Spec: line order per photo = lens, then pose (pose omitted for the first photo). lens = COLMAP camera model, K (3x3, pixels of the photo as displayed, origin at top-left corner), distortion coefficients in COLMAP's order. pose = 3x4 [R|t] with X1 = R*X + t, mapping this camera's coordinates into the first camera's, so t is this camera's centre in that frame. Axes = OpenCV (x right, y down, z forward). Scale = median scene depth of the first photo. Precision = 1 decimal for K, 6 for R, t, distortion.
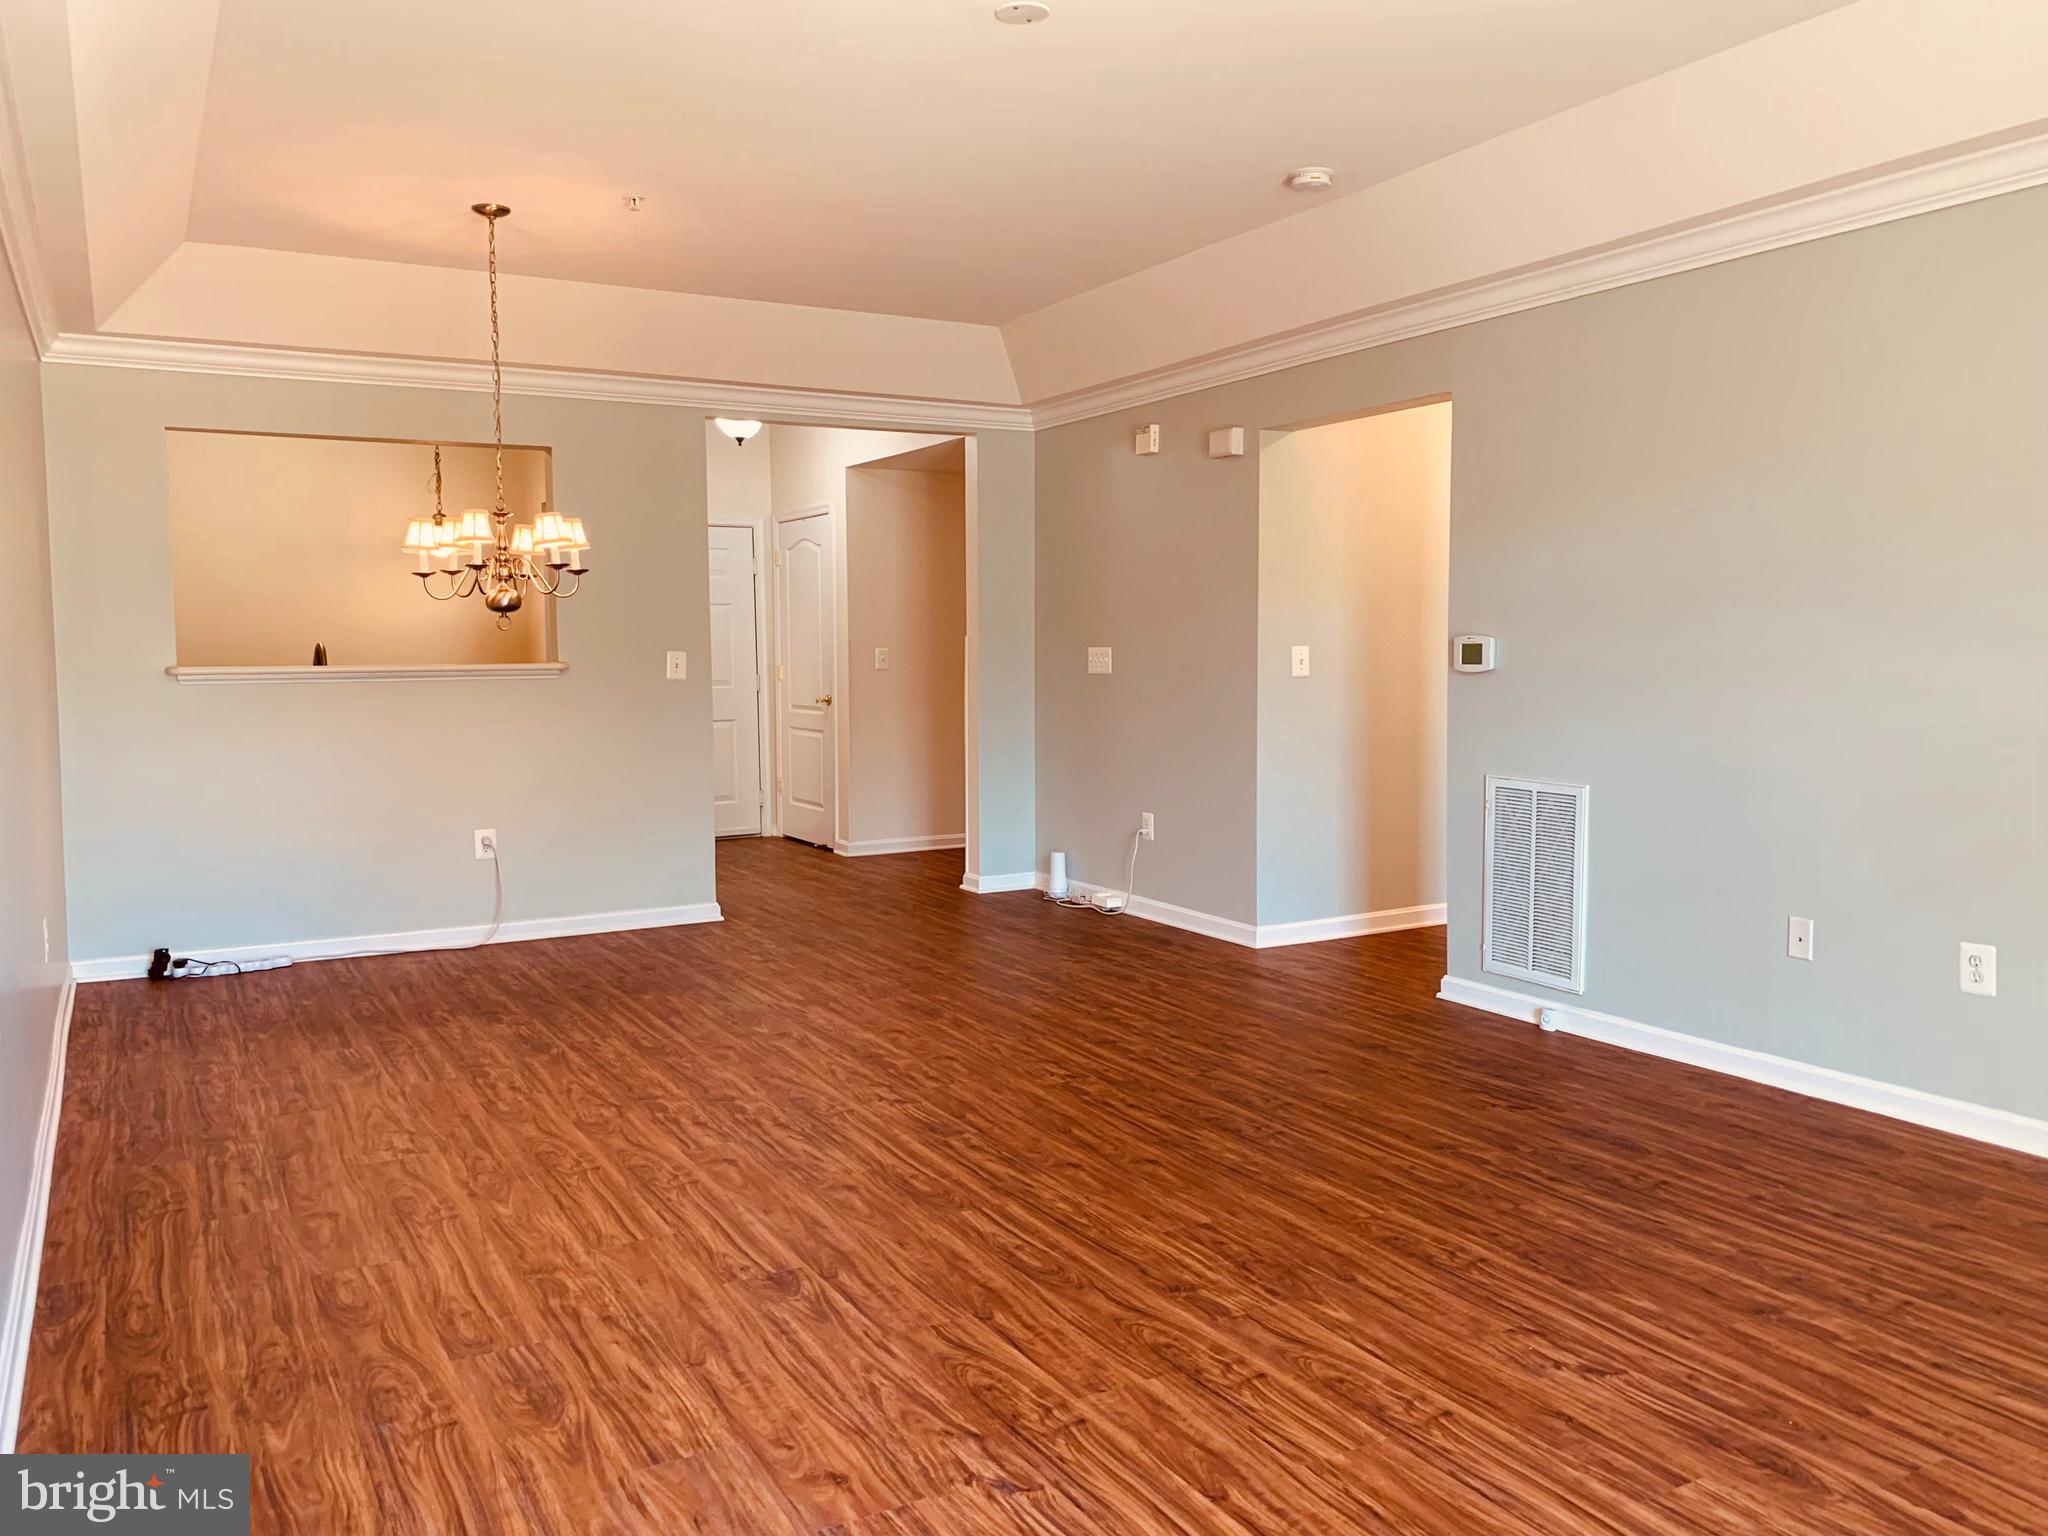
lens RADIAL K [[1561.8, 0, 985.9], [0, 1561.8, 731.7], [0, 0, 1]] dist [0.035144, -0.059564]
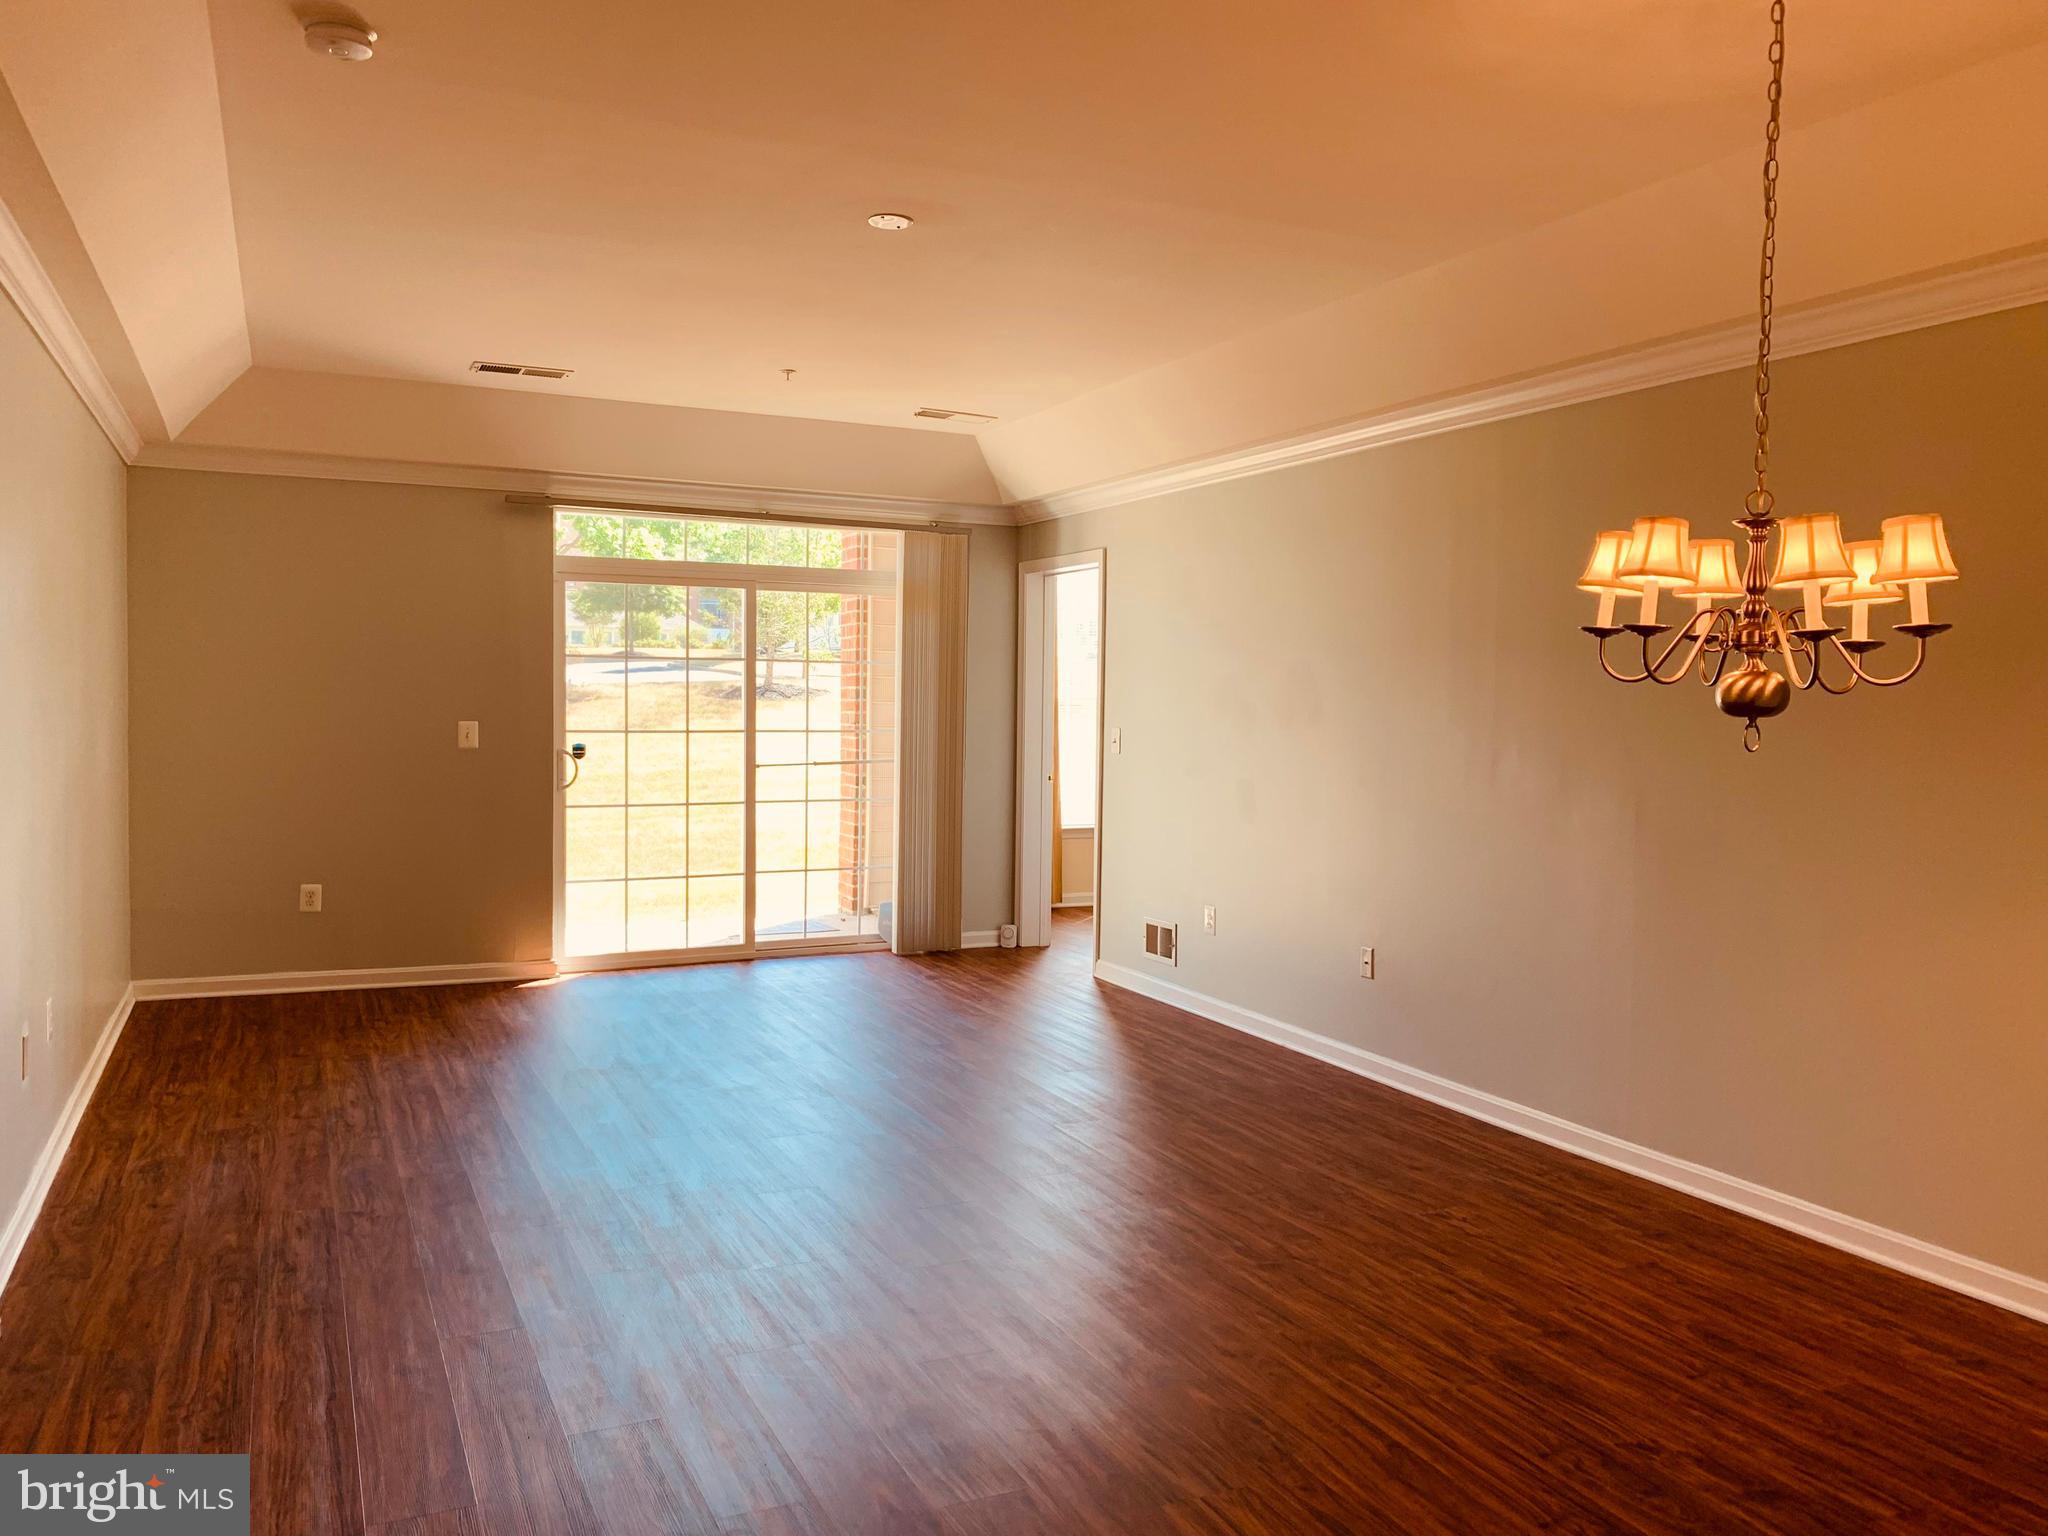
lens RADIAL K [[1561.8, 0, 1005.3], [0, 1561.8, 770.0], [0, 0, 1]] dist [0.035144, -0.059564]
pose [[-0.997500, -0.010021, 0.069955, -0.161807], [-0.002579, 0.994397, 0.105676, -0.176393], [-0.070623, 0.105231, -0.991937, 2.385626]]
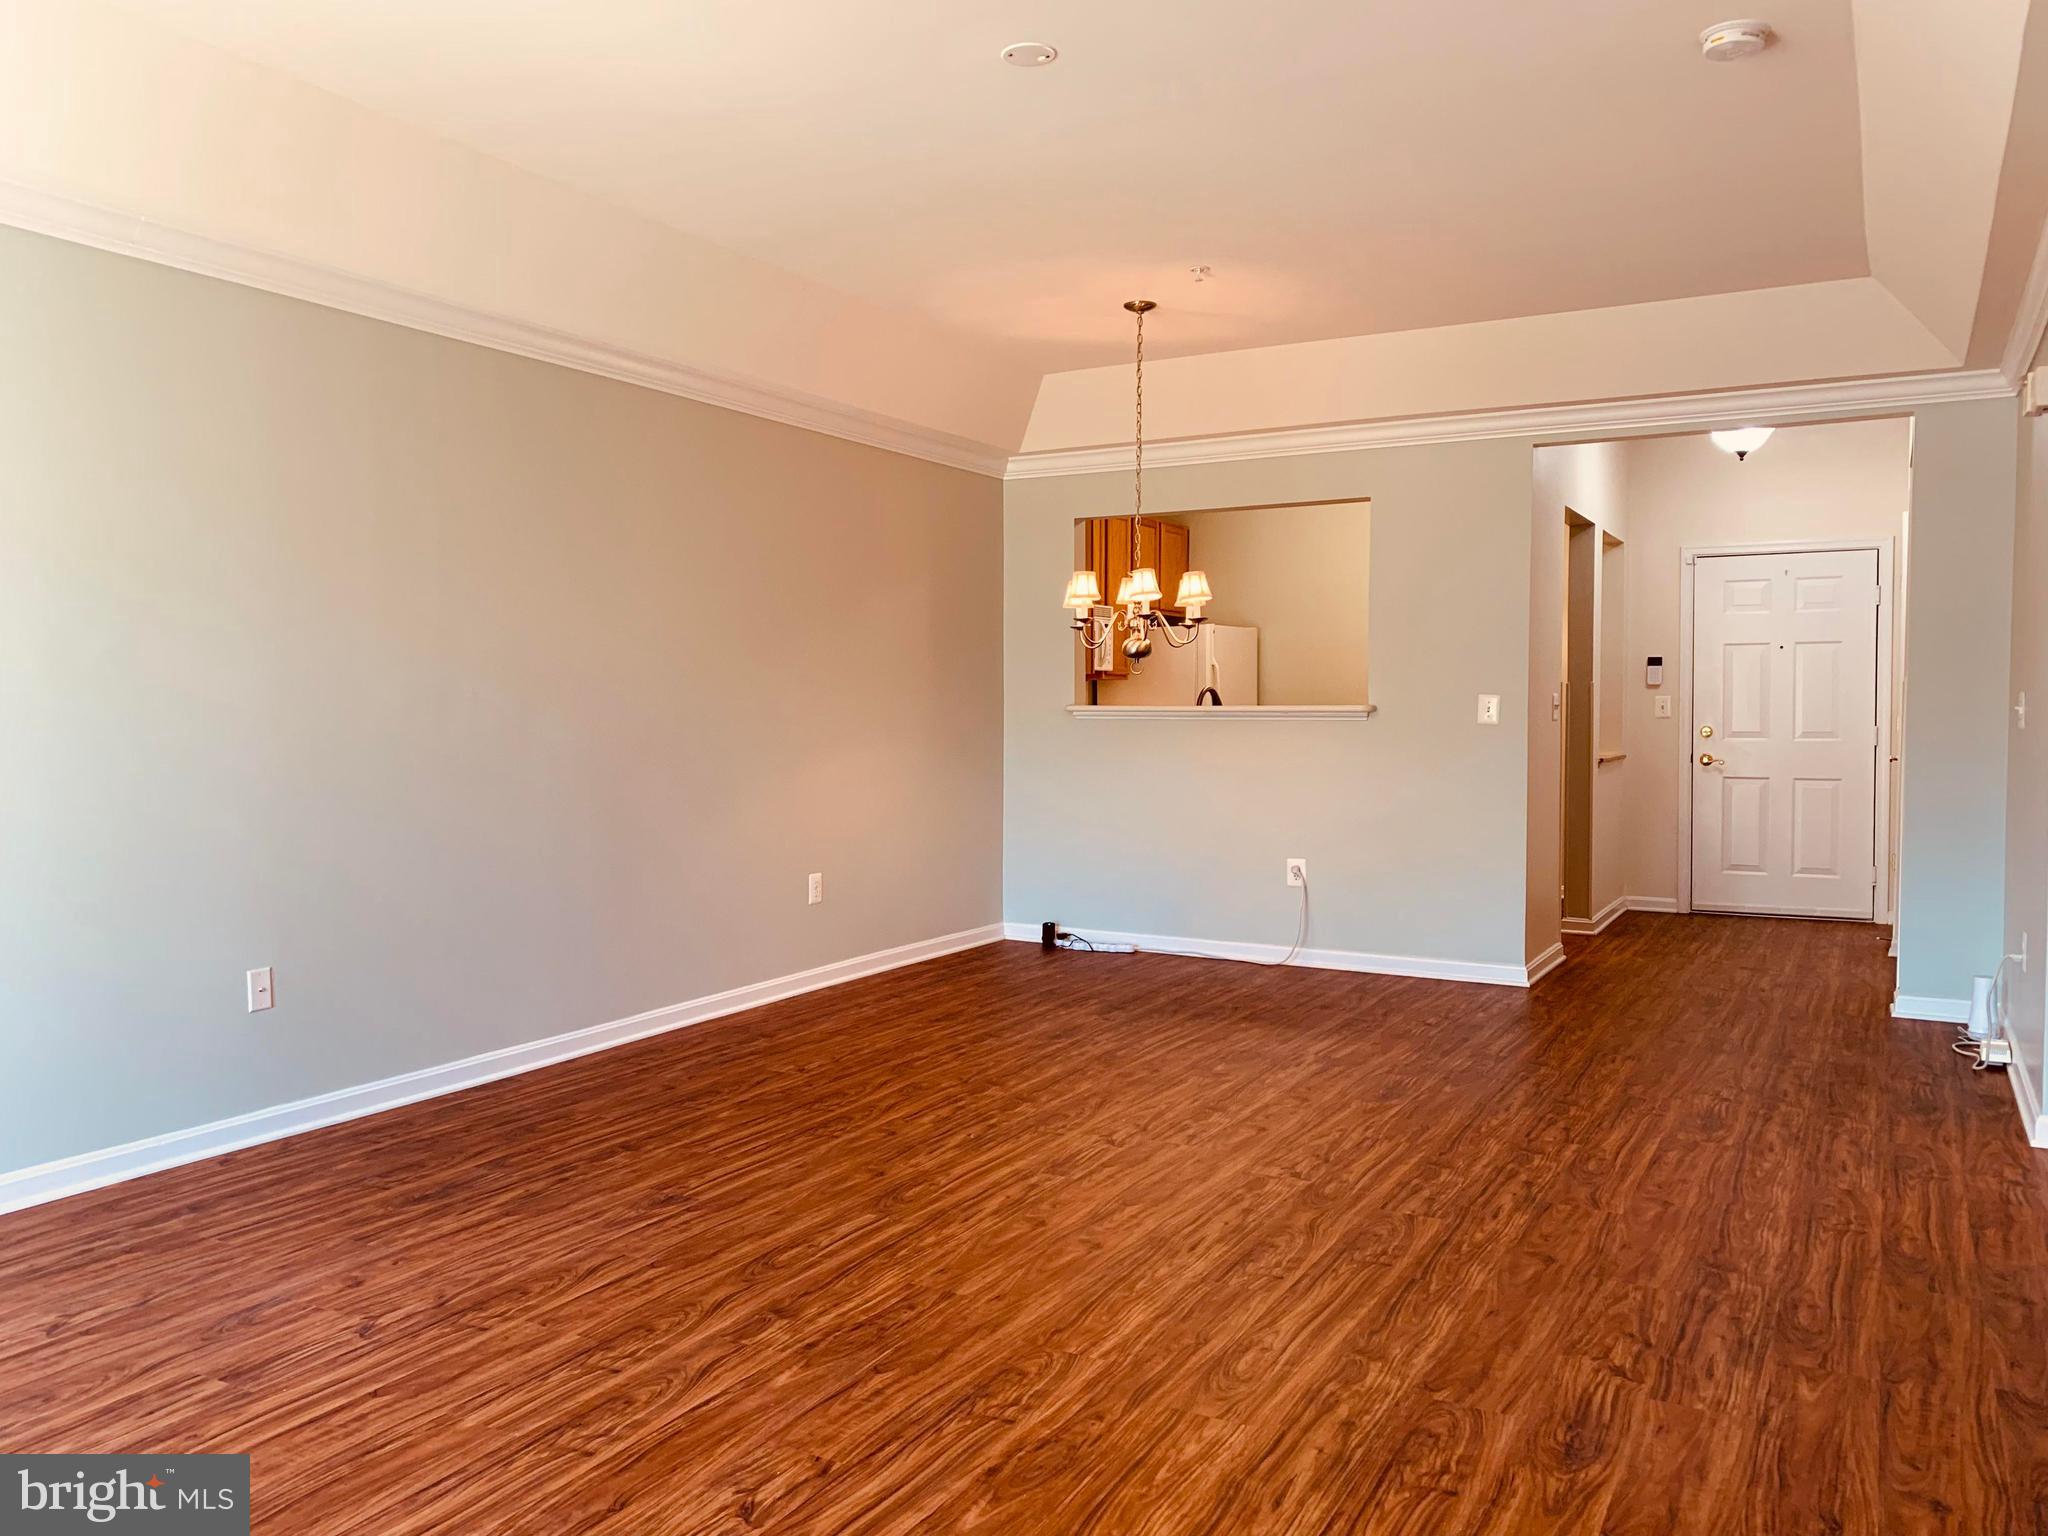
lens RADIAL K [[1561.8, 0, 1004.3], [0, 1561.8, 733.5], [0, 0, 1]] dist [0.035144, -0.059564]
pose [[0.530329, 0.027098, -0.847359, 0.948549], [-0.051622, 0.998667, -0.000372, -0.024895], [0.846219, 0.043939, 0.531021, 0.508514]]
